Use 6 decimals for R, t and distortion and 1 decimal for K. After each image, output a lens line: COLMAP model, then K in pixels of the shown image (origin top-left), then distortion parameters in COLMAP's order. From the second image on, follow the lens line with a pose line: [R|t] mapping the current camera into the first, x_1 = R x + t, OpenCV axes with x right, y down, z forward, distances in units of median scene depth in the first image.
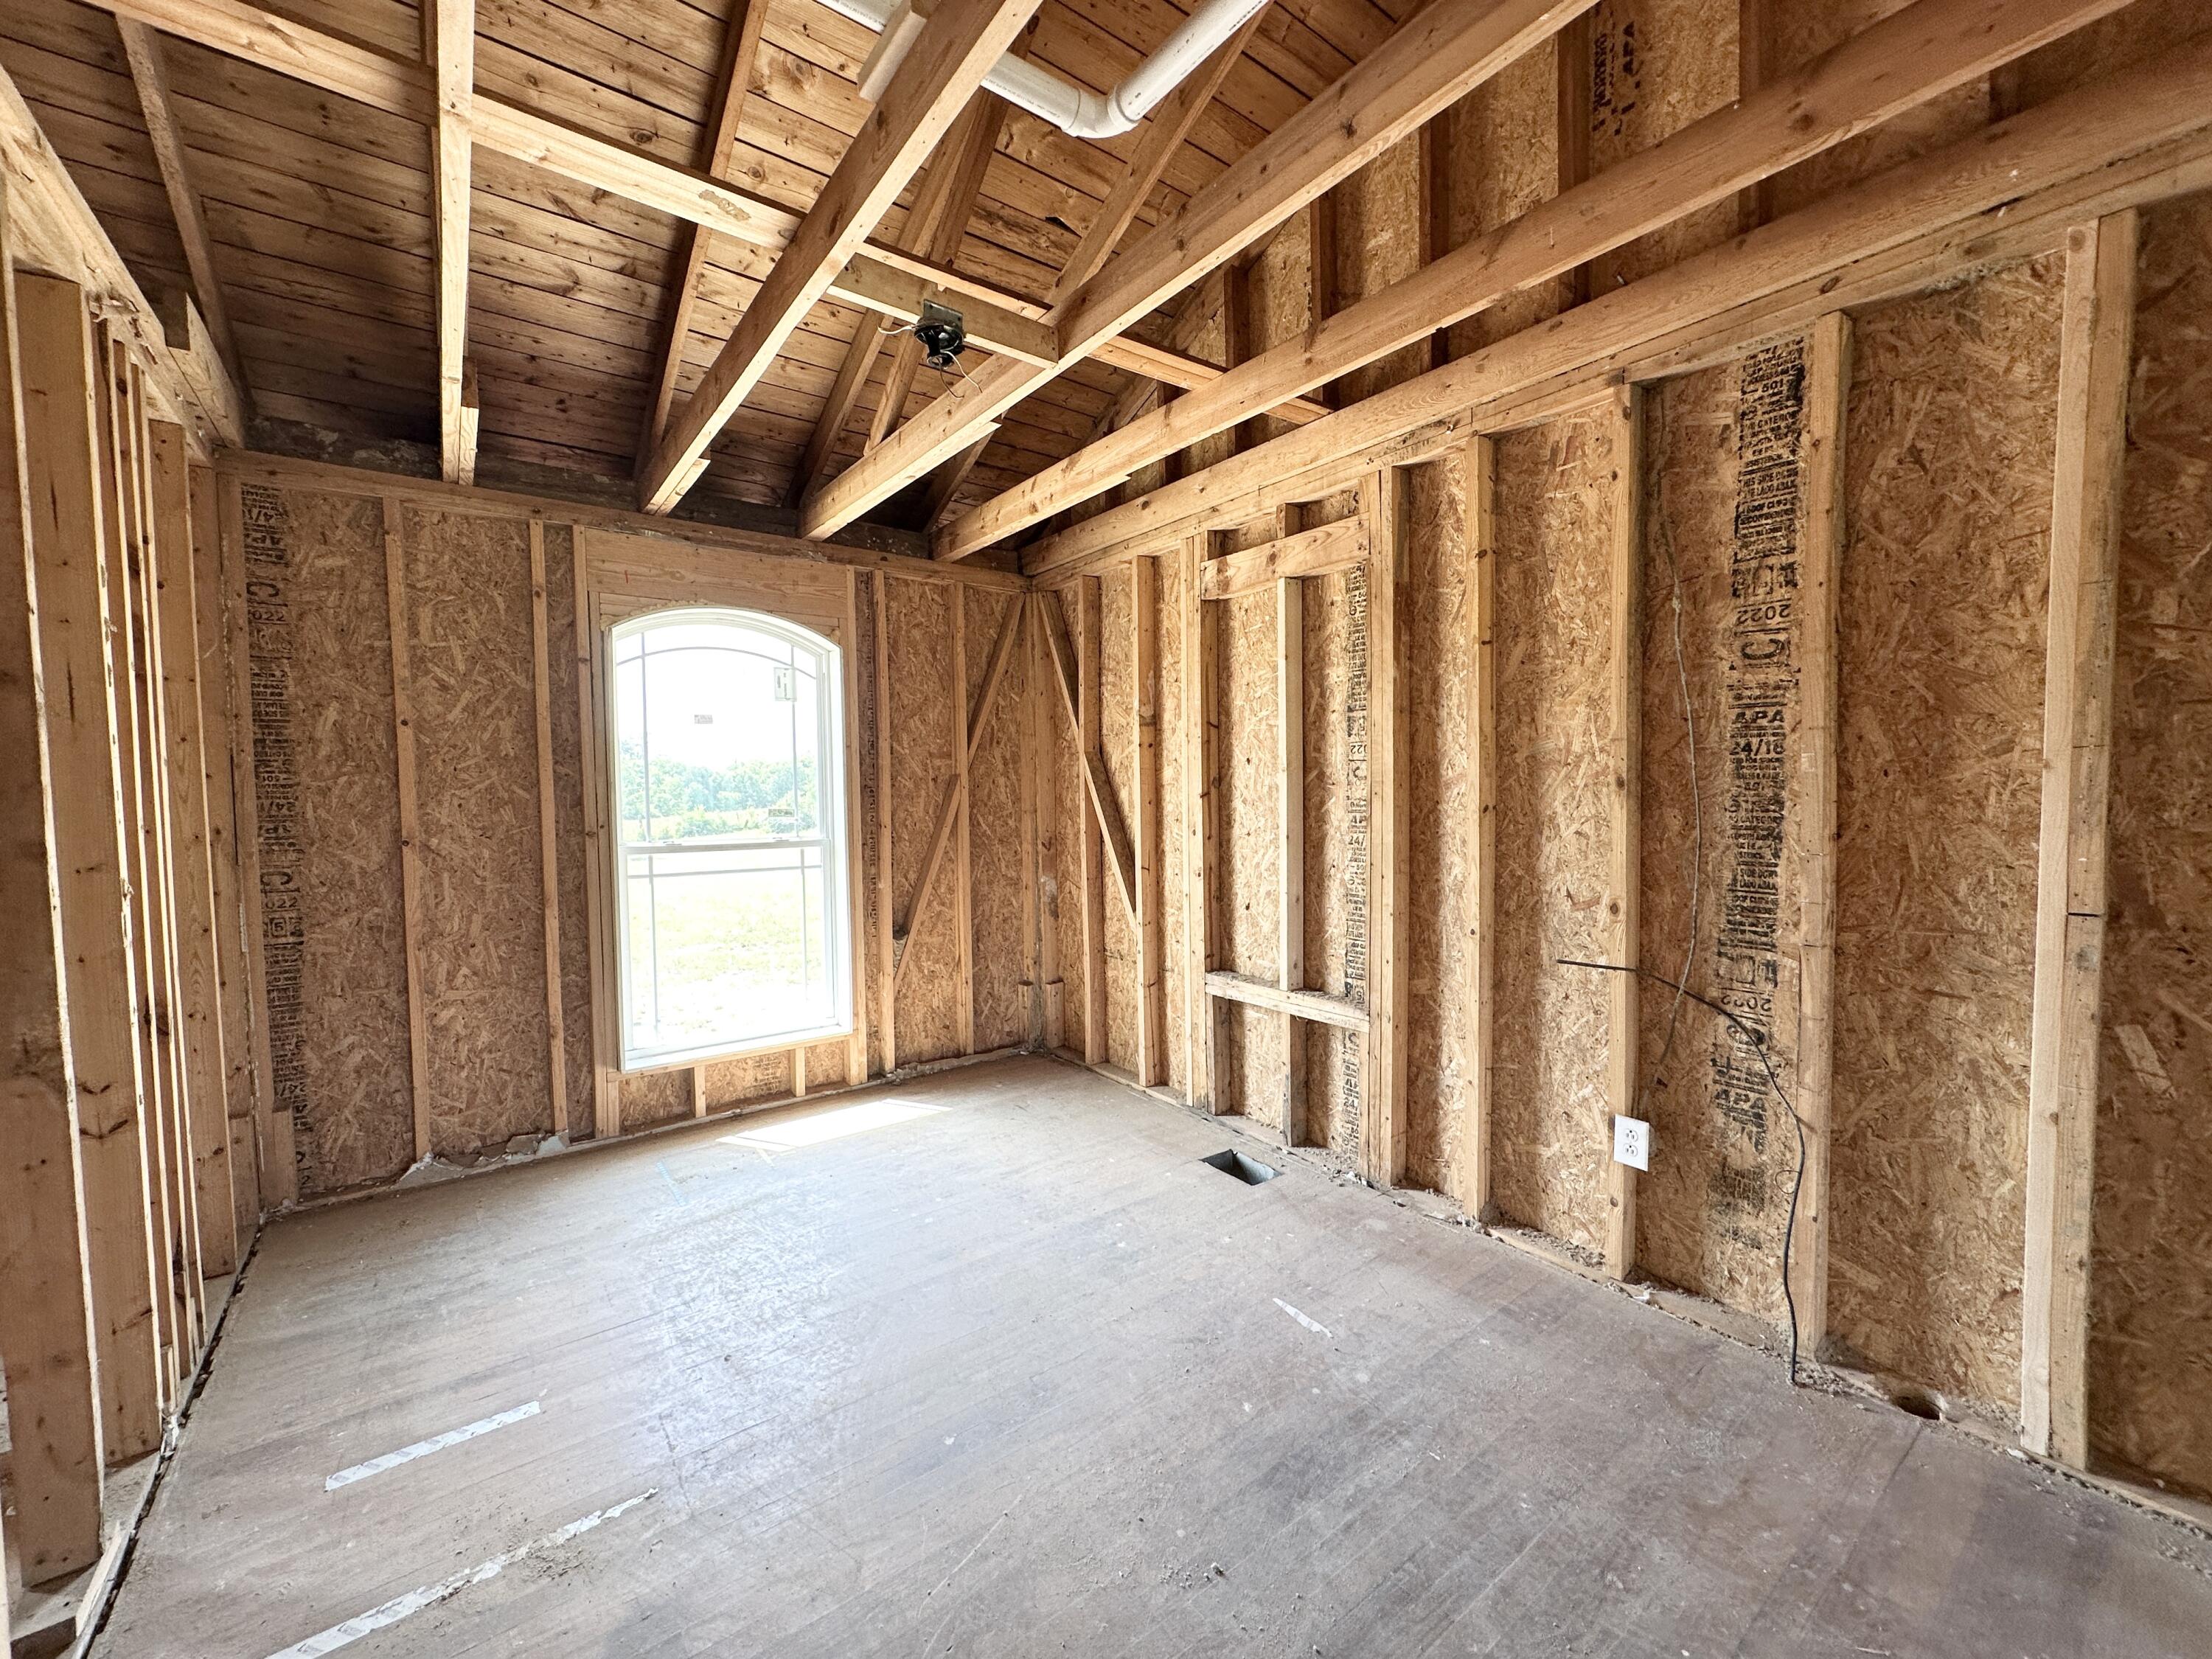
lens RADIAL K [[888.6, 0, 1109.2], [0, 888.6, 830.8], [0, 0, 1]] dist [0.000777, 0.000453]
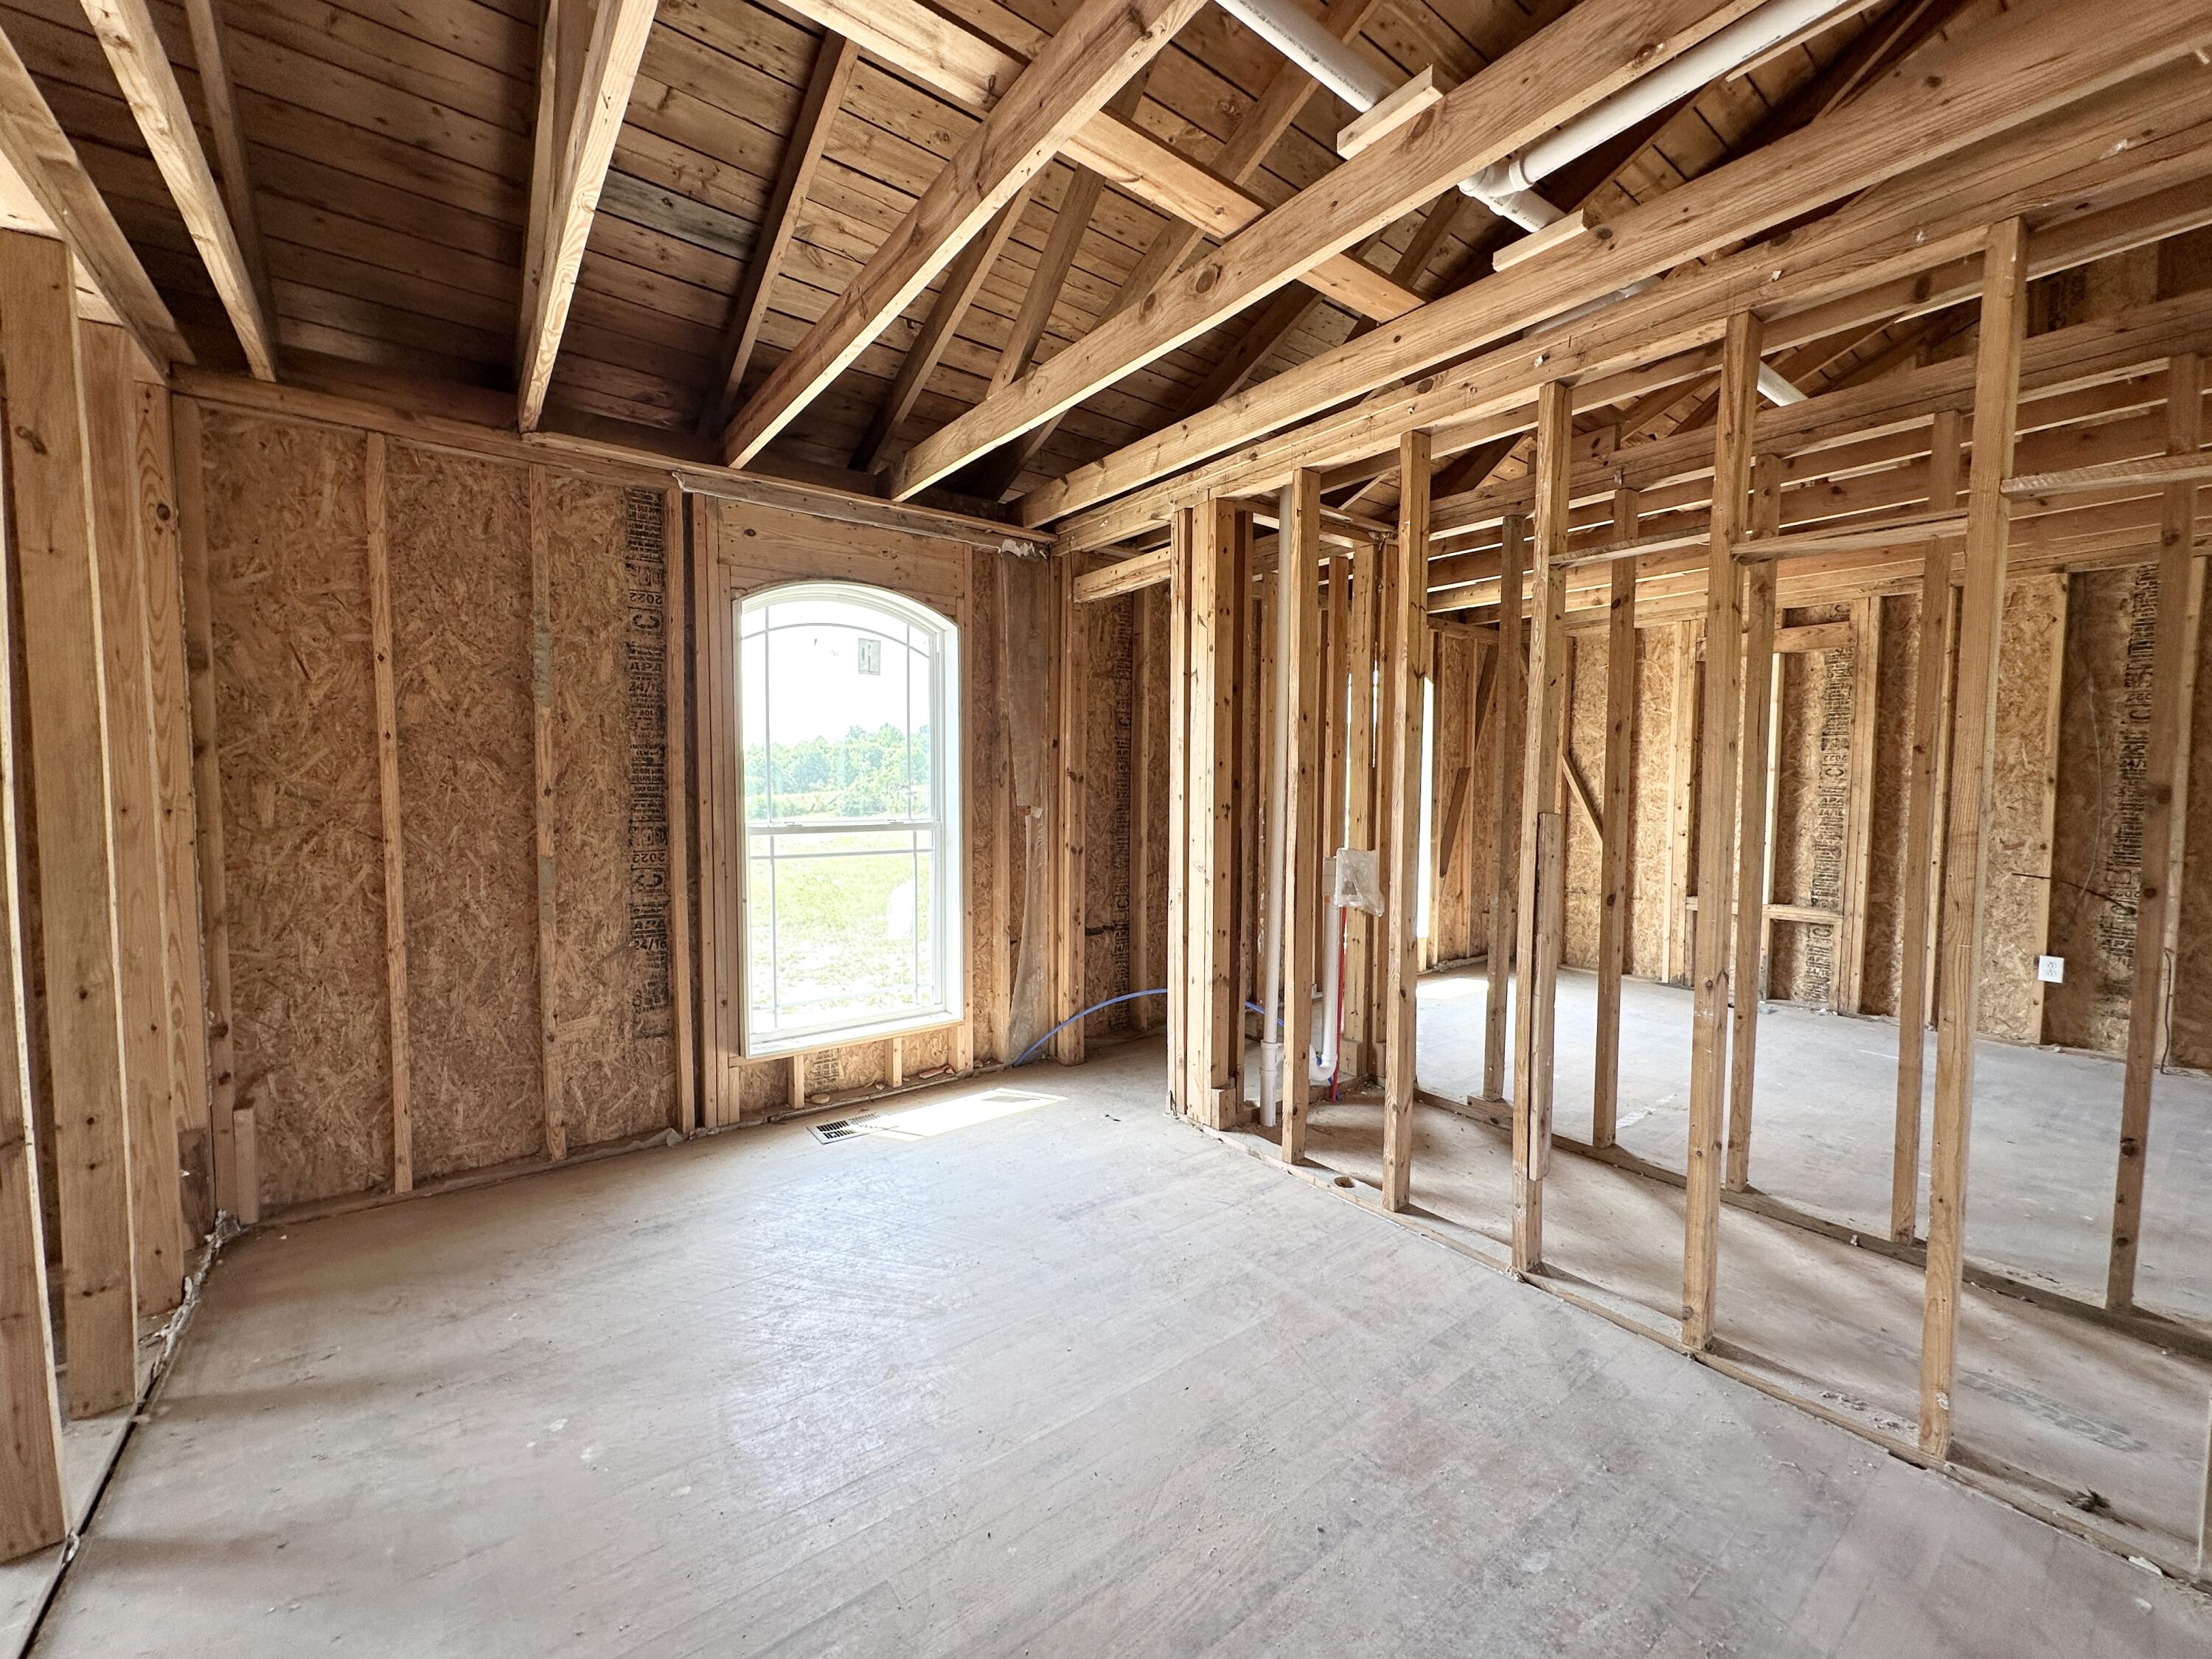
lens RADIAL K [[888.6, 0, 1106.4], [0, 888.6, 830.9], [0, 0, 1]] dist [0.000777, 0.000453]
pose [[0.999829, 0.016495, 0.008414, -1.342235], [-0.016570, 0.999823, 0.008872, 0.065016], [-0.008266, -0.009010, 0.999925, -0.817813]]
